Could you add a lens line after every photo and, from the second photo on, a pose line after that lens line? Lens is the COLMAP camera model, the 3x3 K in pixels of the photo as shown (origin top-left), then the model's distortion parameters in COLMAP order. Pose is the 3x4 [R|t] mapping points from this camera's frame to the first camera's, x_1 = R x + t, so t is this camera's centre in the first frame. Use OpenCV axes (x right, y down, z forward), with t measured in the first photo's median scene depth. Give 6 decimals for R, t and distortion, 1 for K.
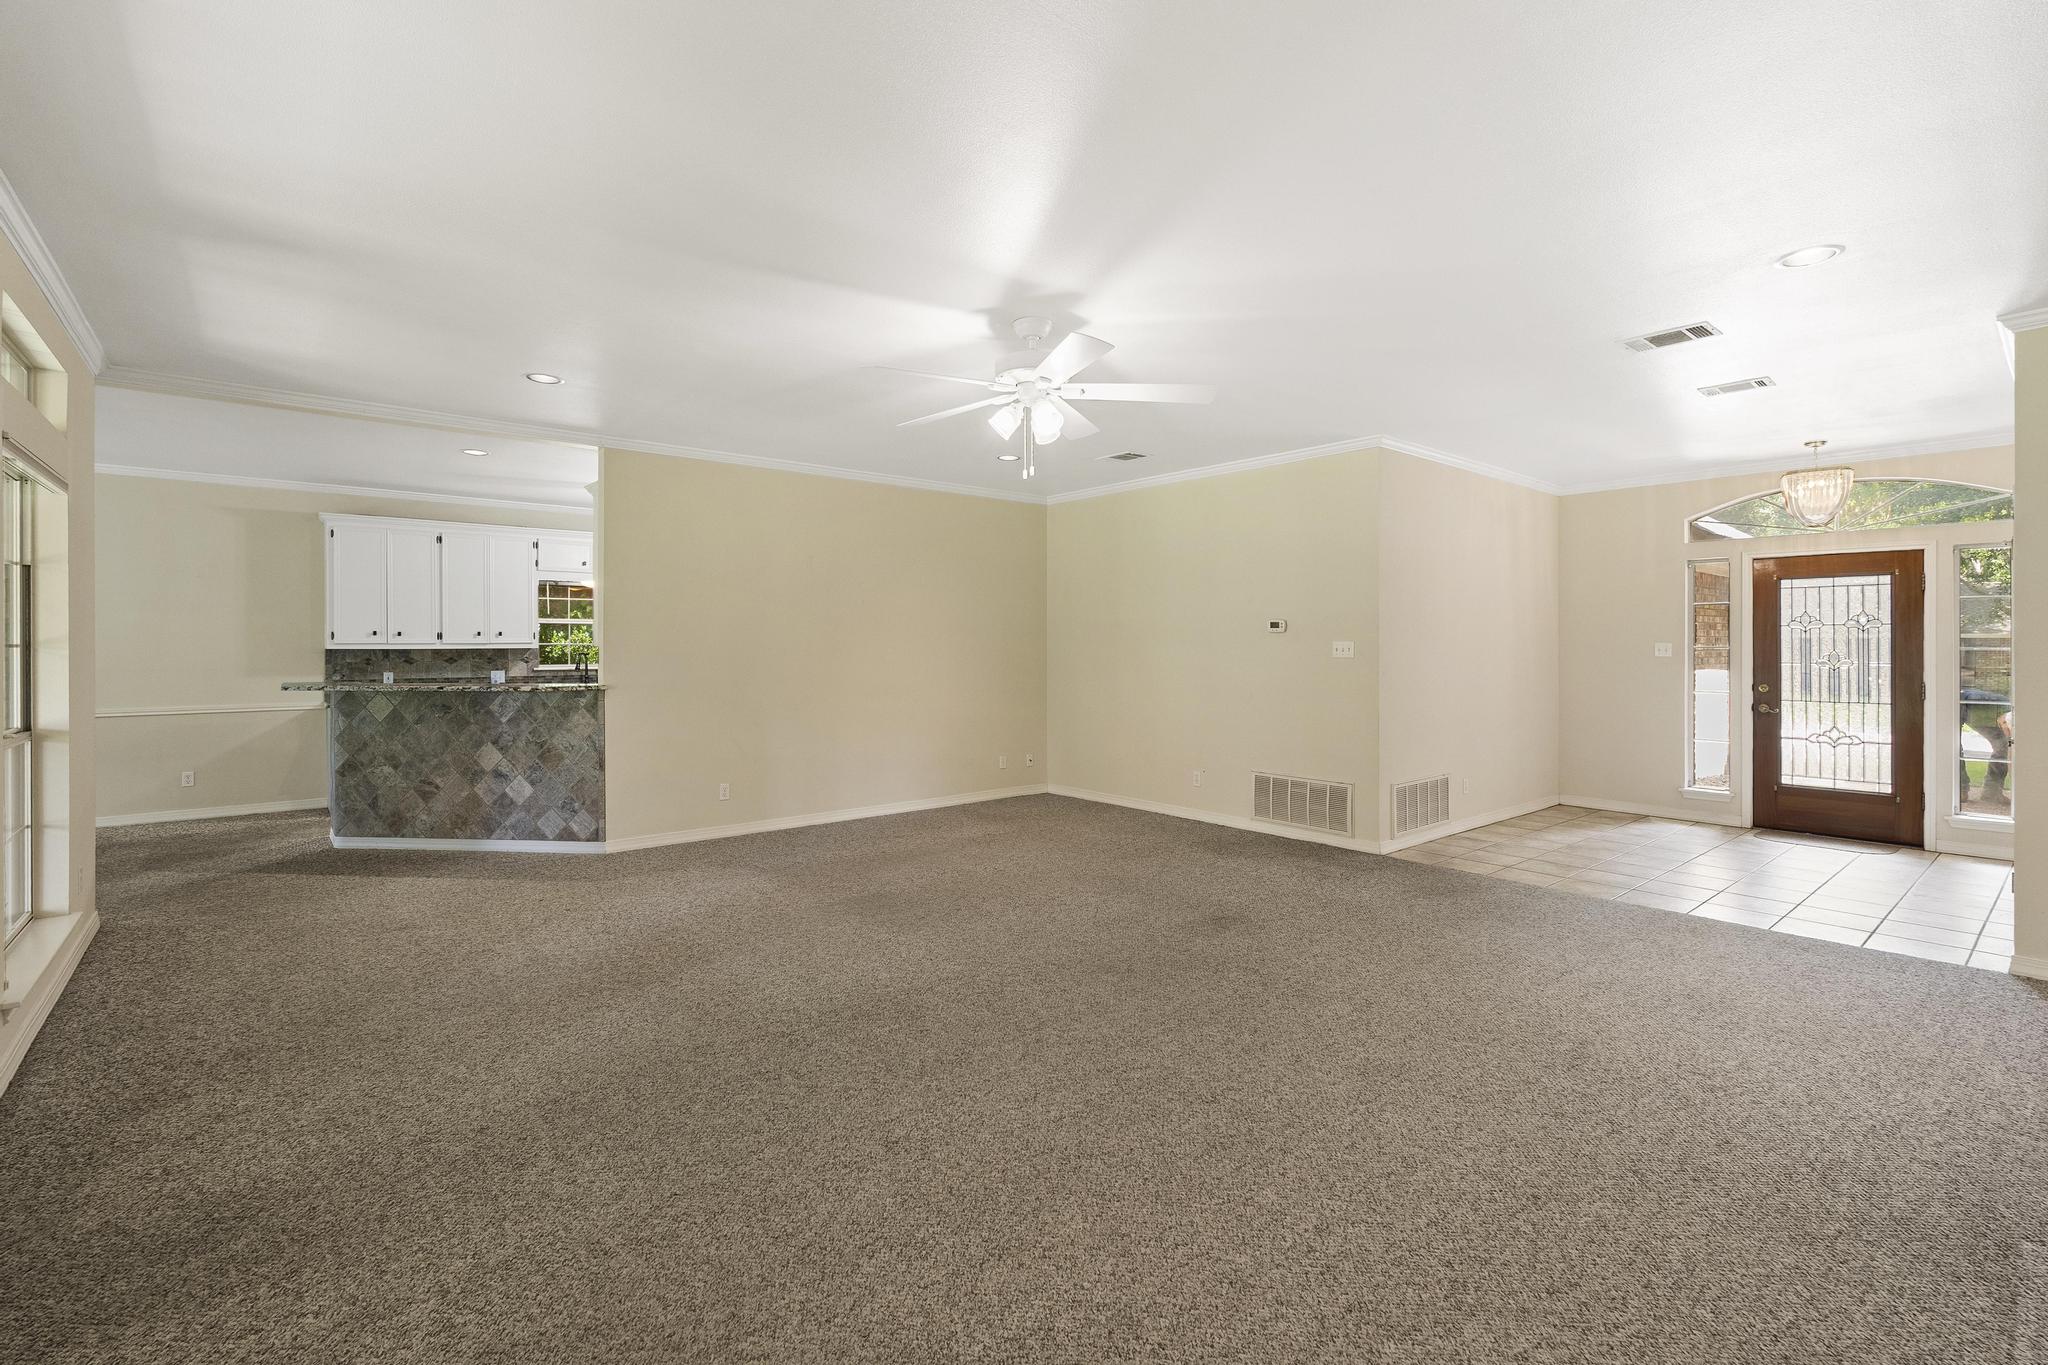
lens RADIAL K [[900.6, 0, 1025.4], [0, 900.6, 664.2], [0, 0, 1]] dist [-0.001943, -0.000192]
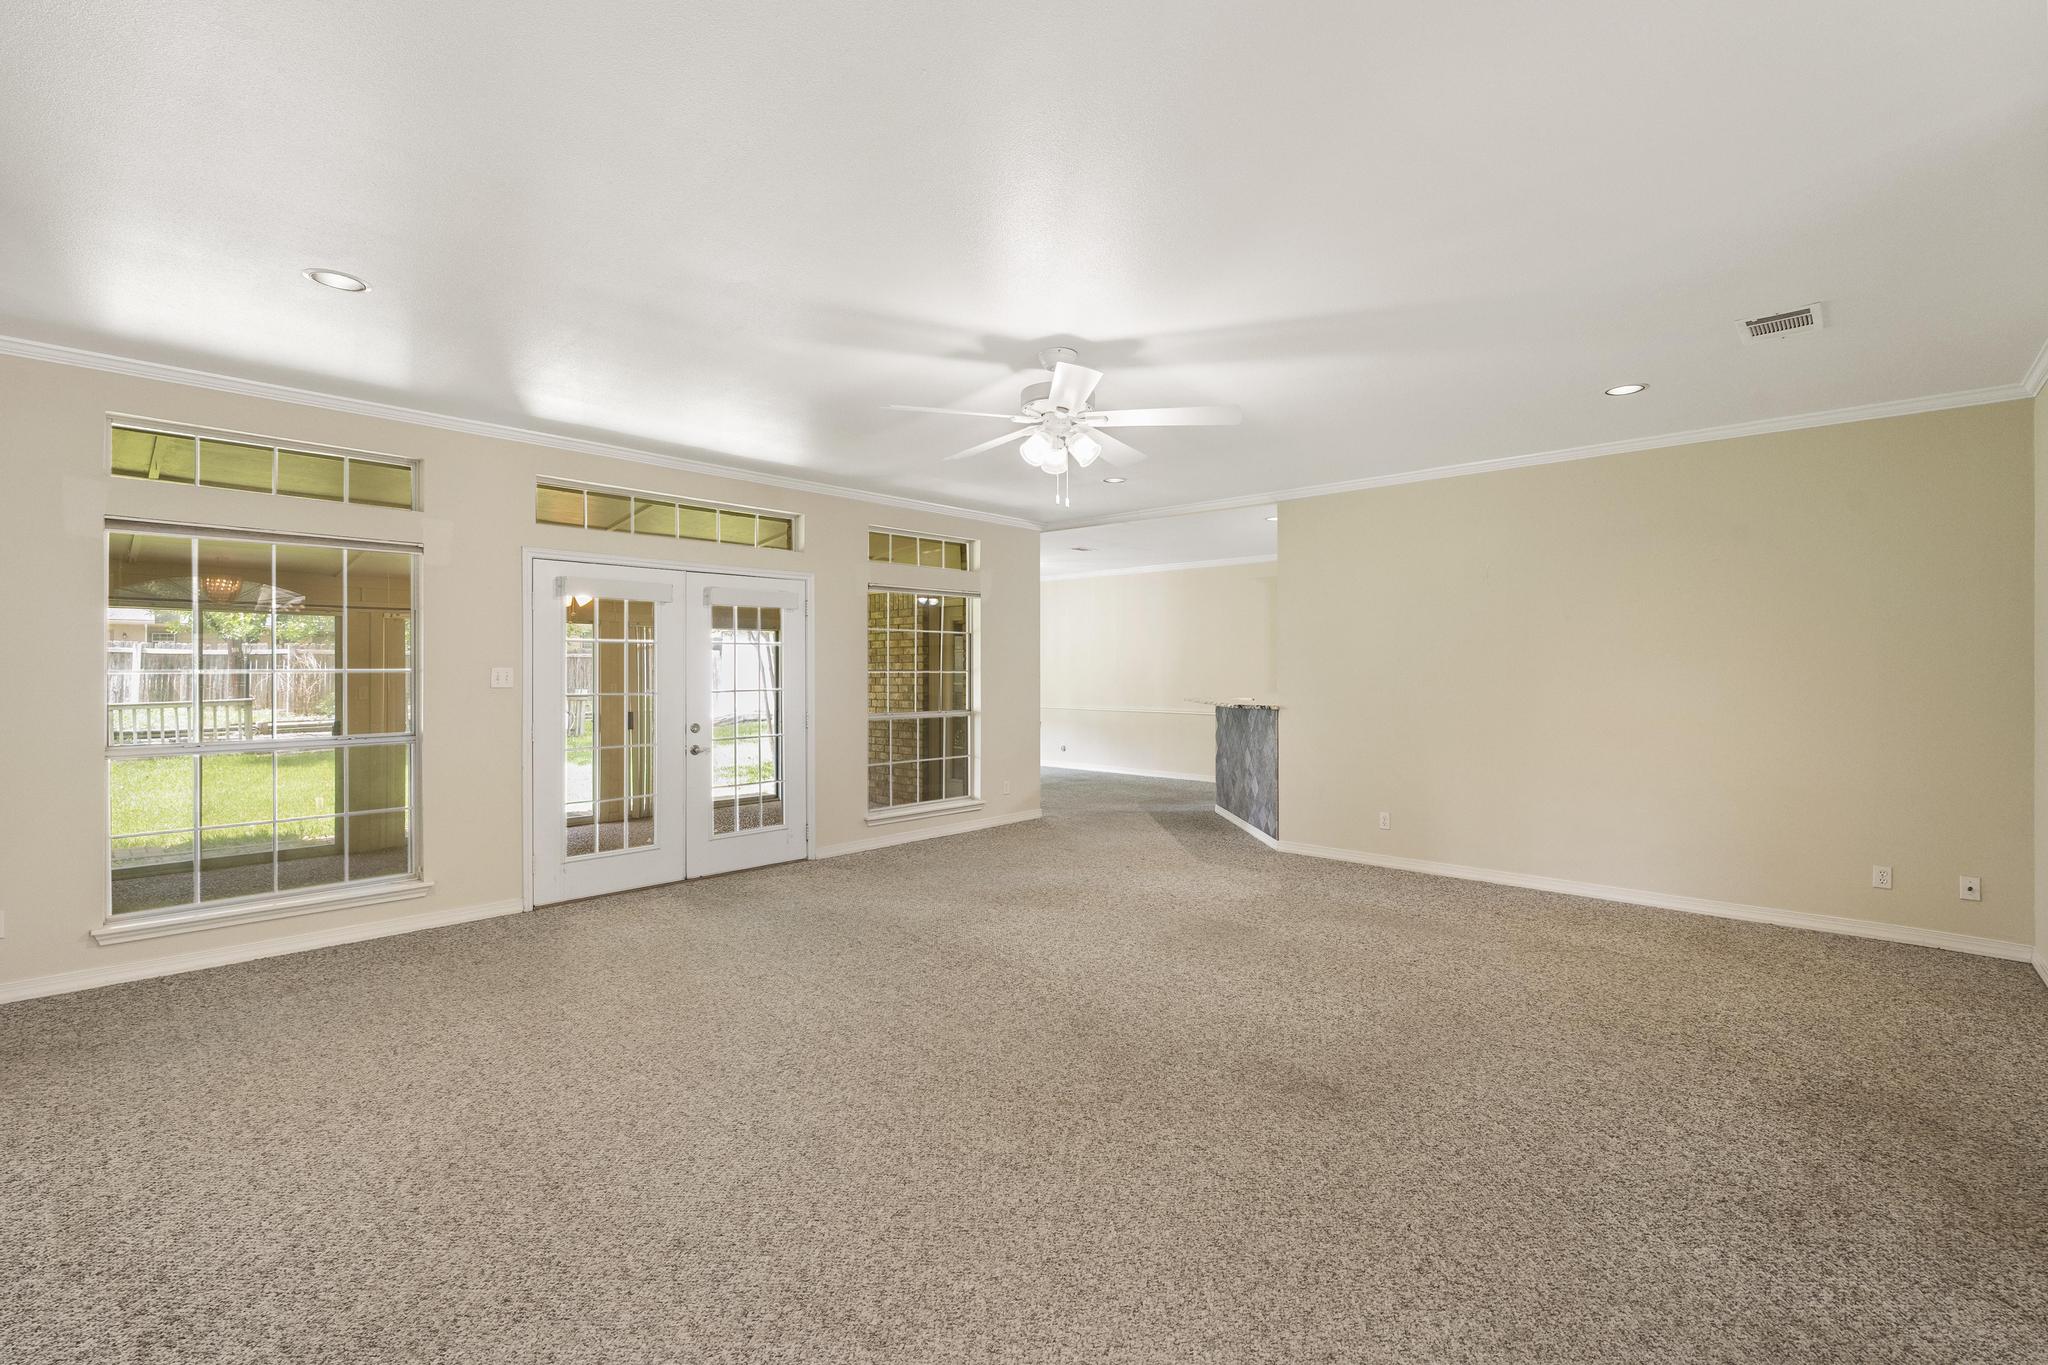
lens RADIAL K [[900.6, 0, 1029.4], [0, 900.6, 673.6], [0, 0, 1]] dist [-0.001943, -0.000192]
pose [[0.125861, 0.001097, -0.992047, 0.642783], [-0.019393, 0.999811, -0.001355, -0.009933], [0.991858, 0.019409, 0.125858, 0.534892]]
